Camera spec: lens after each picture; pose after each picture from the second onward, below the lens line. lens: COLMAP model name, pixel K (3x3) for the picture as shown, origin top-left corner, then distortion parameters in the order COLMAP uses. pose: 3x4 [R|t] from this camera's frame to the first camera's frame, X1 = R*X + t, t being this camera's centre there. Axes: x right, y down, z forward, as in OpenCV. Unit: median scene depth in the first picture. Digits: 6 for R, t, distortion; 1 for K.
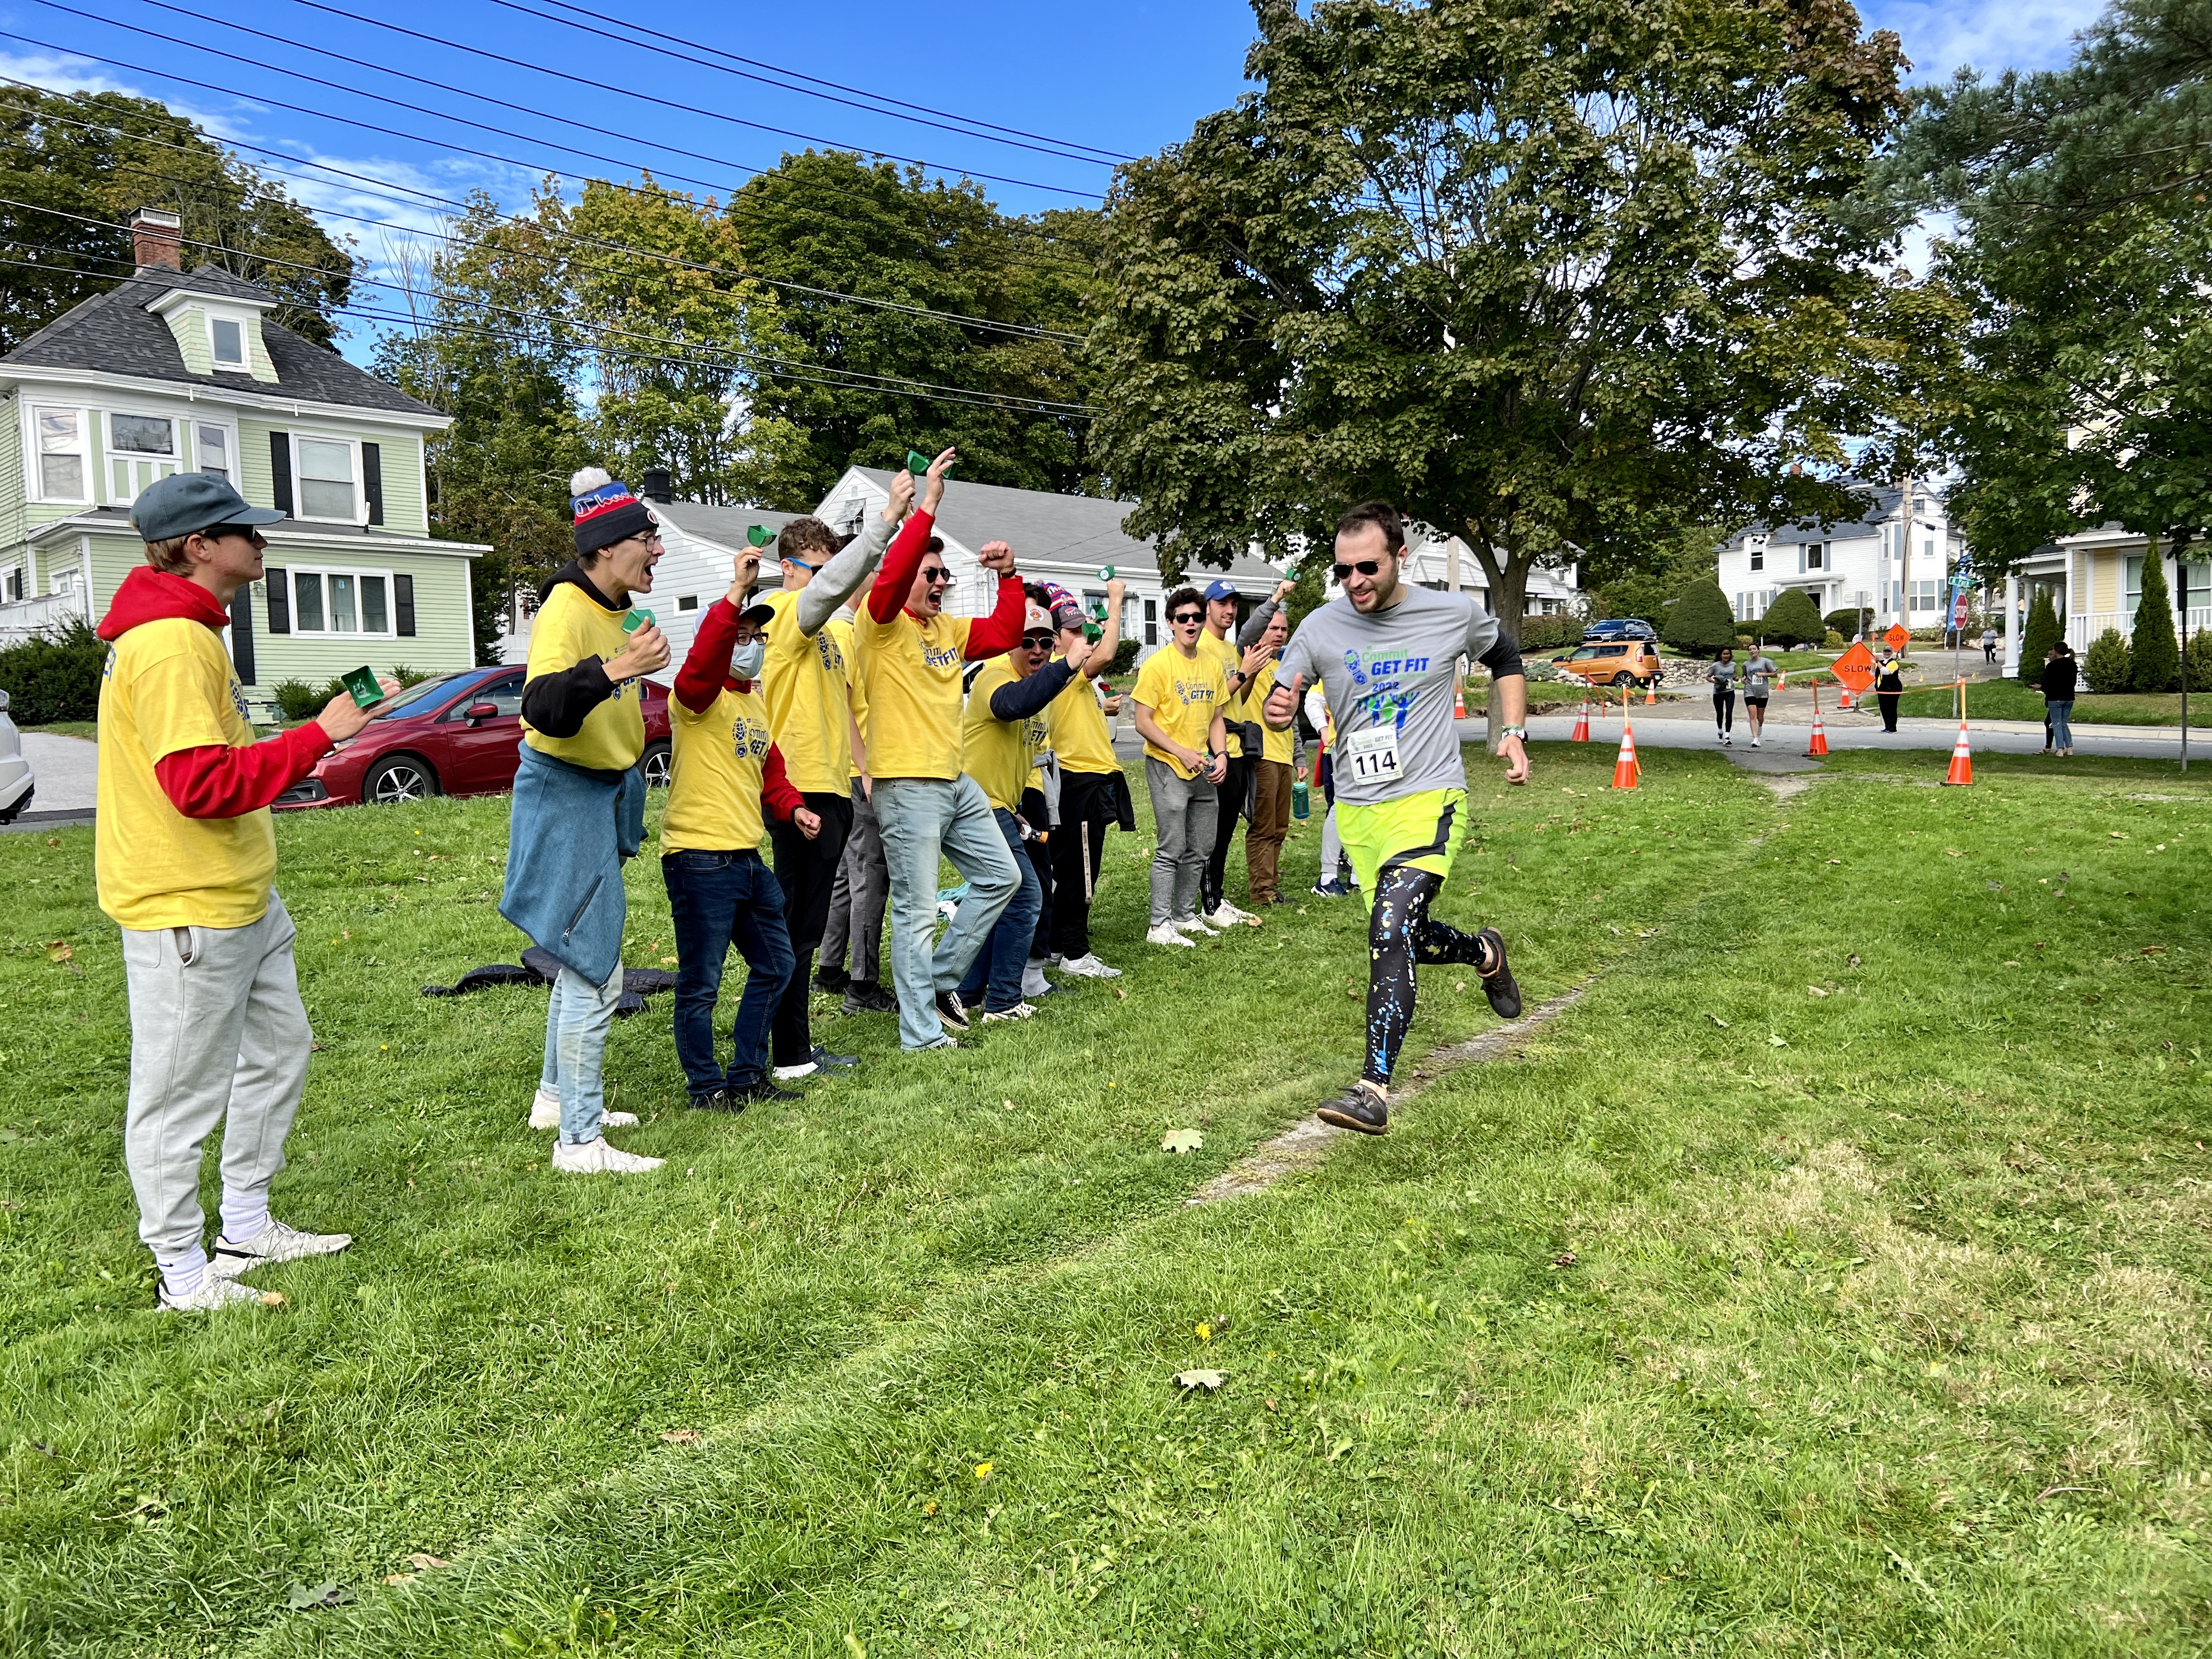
lens RADIAL K [[1677.2, 0, 1106.0], [0, 1677.2, 842.1], [0, 0, 1]] dist [0.043115, -0.047373]
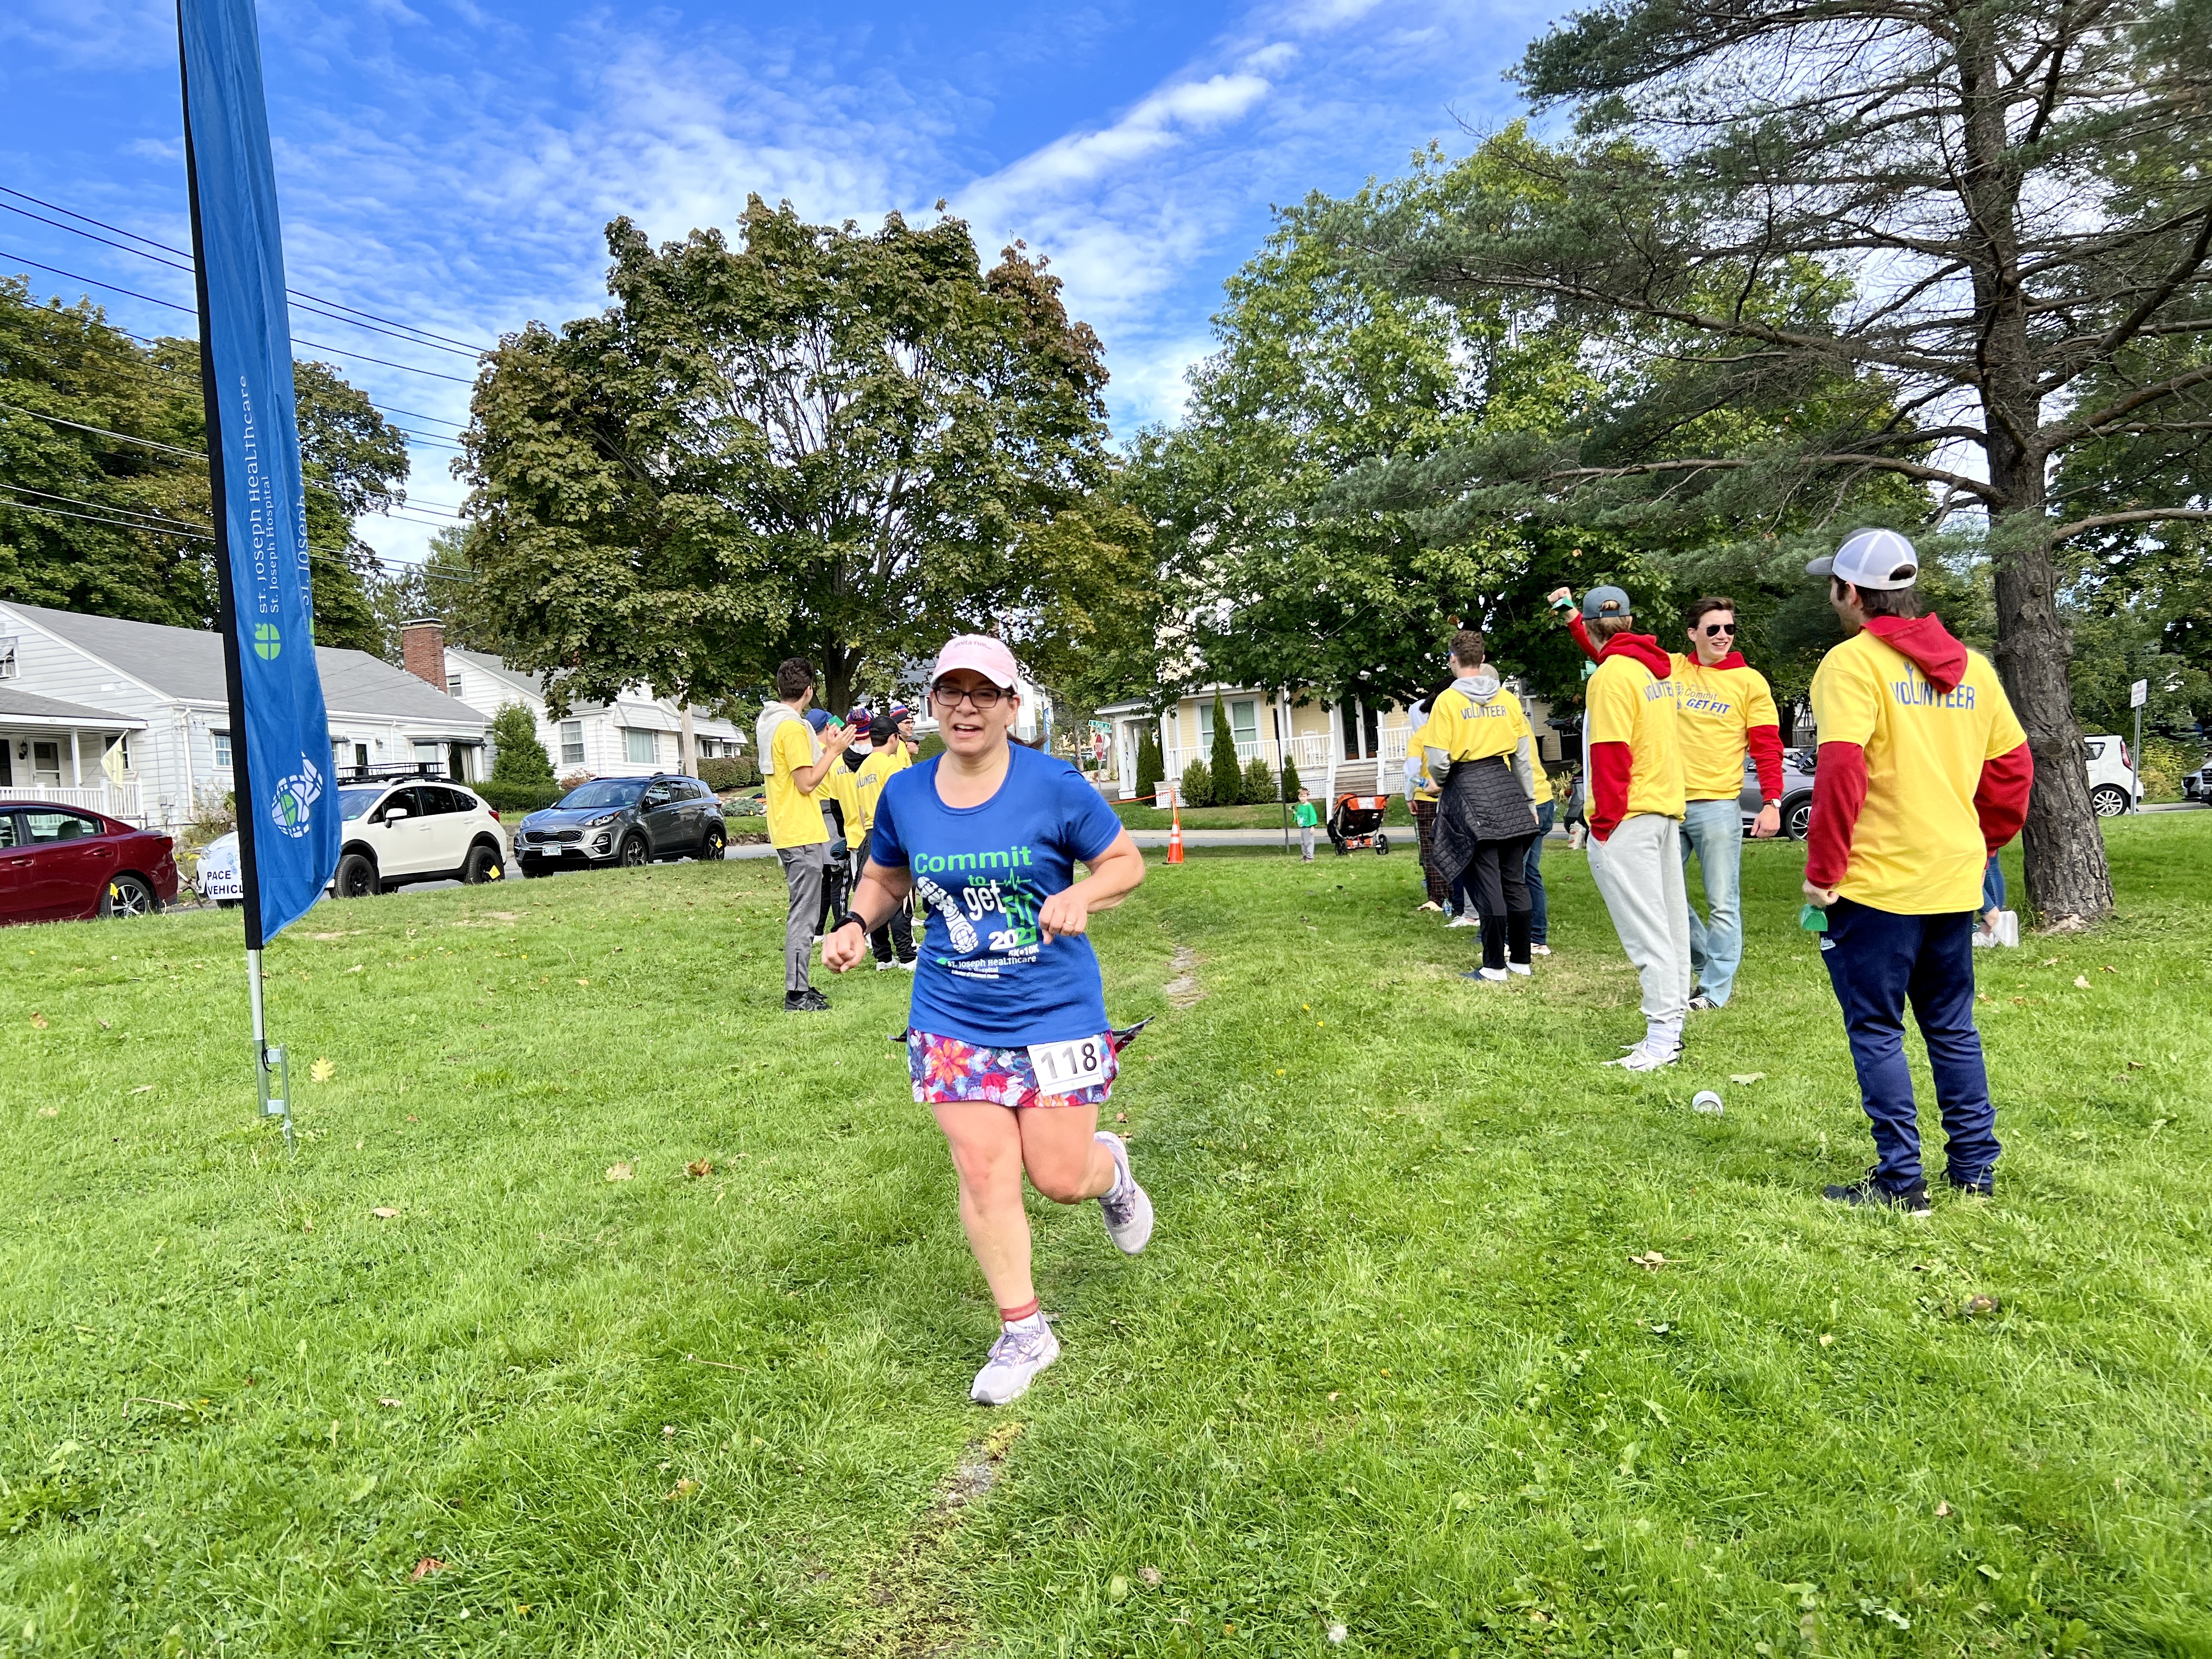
lens RADIAL K [[1672.6, 0, 1097.9], [0, 1672.6, 845.2], [0, 0, 1]] dist [0.048864, -0.054845]
pose [[0.870771, -0.040133, 0.490049, -0.211243], [0.082266, 0.994506, -0.064734, 0.035021], [-0.484758, 0.096683, 0.869288, -0.153091]]
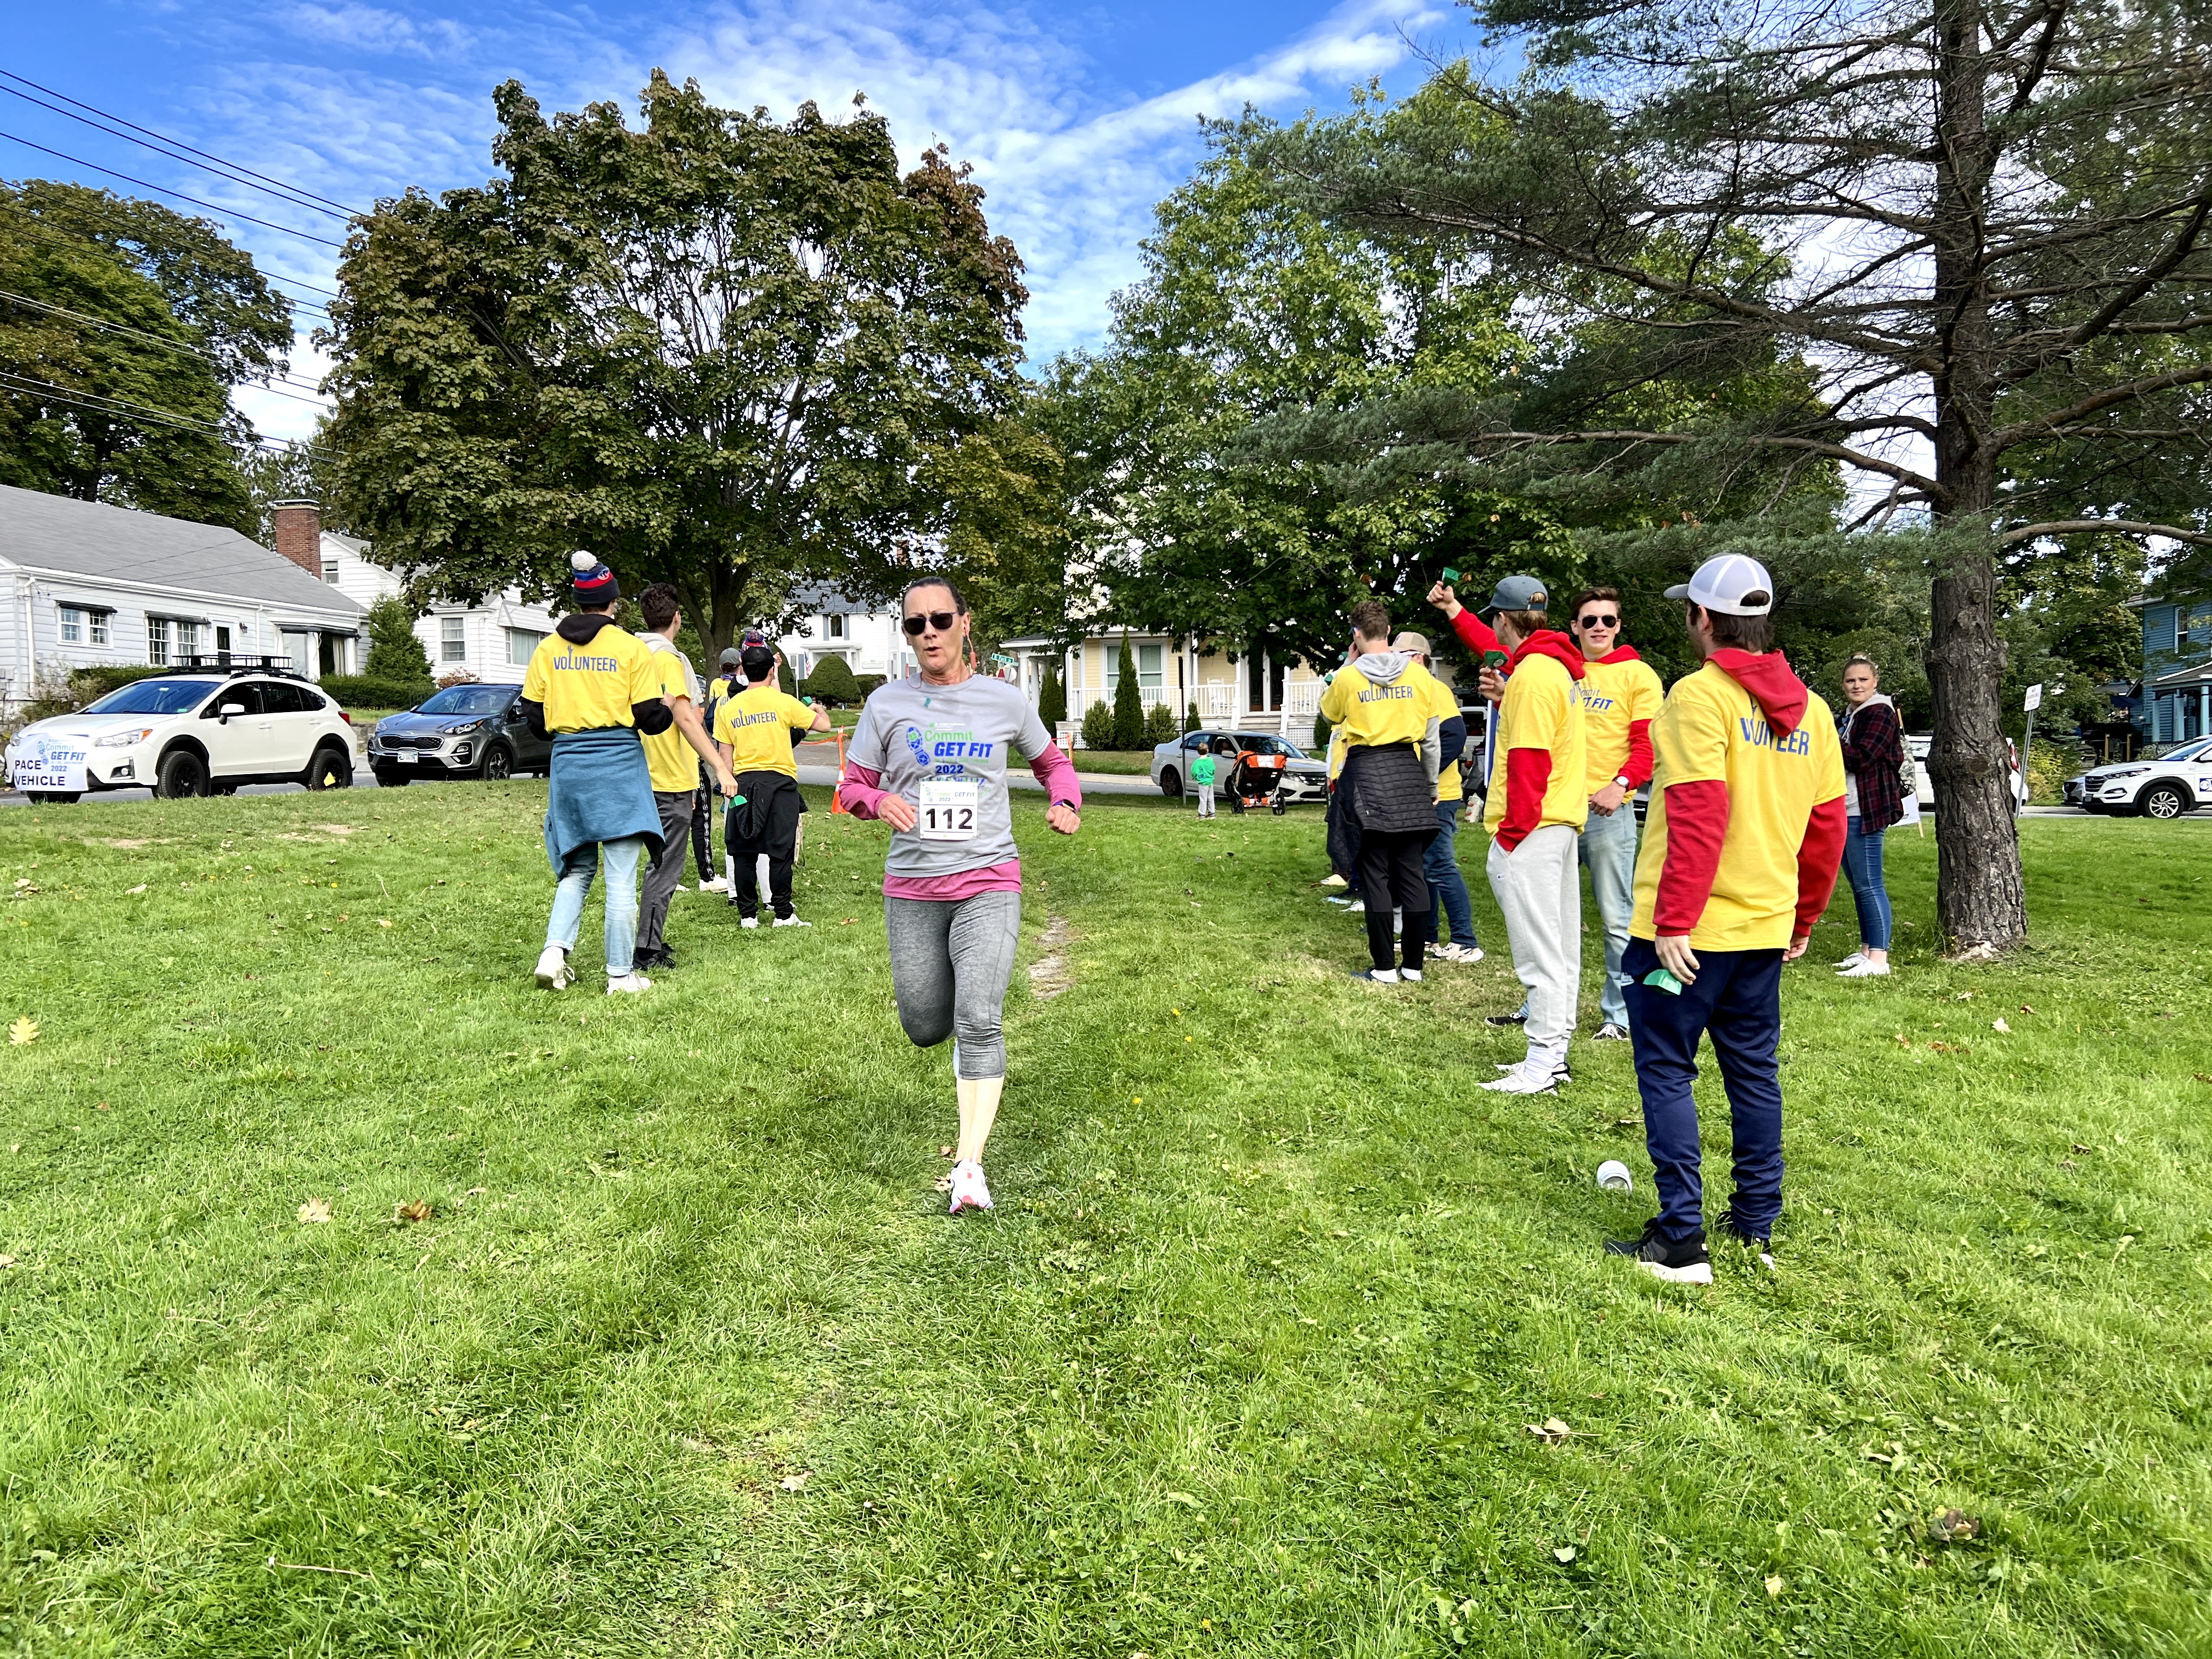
lens RADIAL K [[1675.4, 0, 1098.0], [0, 1675.4, 845.4], [0, 0, 1]] dist [0.037146, -0.036257]
pose [[0.841351, -0.009195, 0.540411, -0.183555], [0.024839, 0.999457, -0.021666, 0.023999], [-0.539918, 0.031652, 0.841122, -0.122781]]
